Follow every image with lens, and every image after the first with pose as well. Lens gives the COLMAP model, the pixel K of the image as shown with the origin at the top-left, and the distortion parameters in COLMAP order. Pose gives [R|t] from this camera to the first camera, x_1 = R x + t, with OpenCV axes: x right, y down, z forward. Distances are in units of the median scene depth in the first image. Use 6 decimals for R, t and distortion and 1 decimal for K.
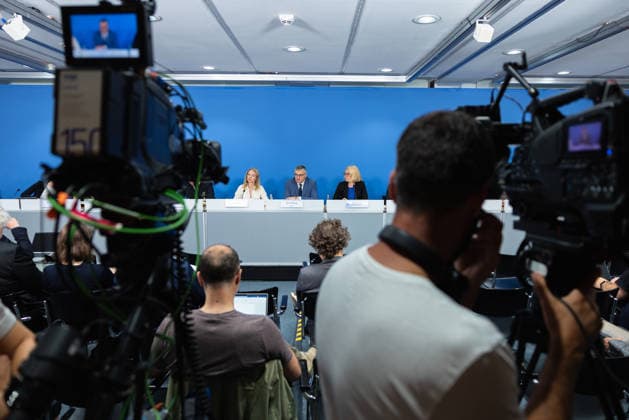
lens RADIAL K [[470.0, 0, 332.2], [0, 470.0, 204.3], [0, 0, 1]] dist [0.035529, -0.047626]
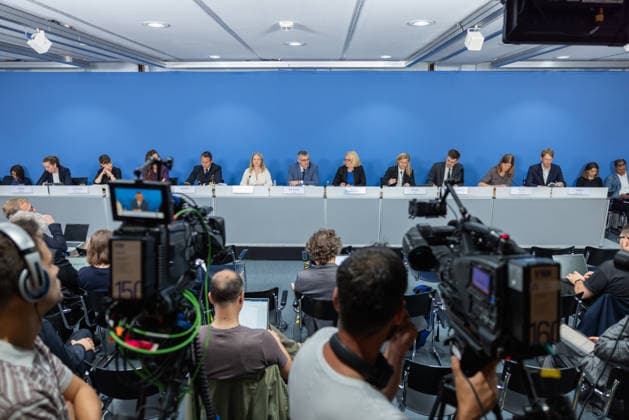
lens RADIAL K [[463.1, 0, 314.5], [0, 463.1, 210.0], [0, 0, 1]] dist [0.000366, -0.000425]
pose [[0.998648, 0.004316, -0.051809, 0.023043], [0.000992, 0.994784, 0.101996, -0.096642], [0.051979, -0.101909, 0.993435, -0.070992]]
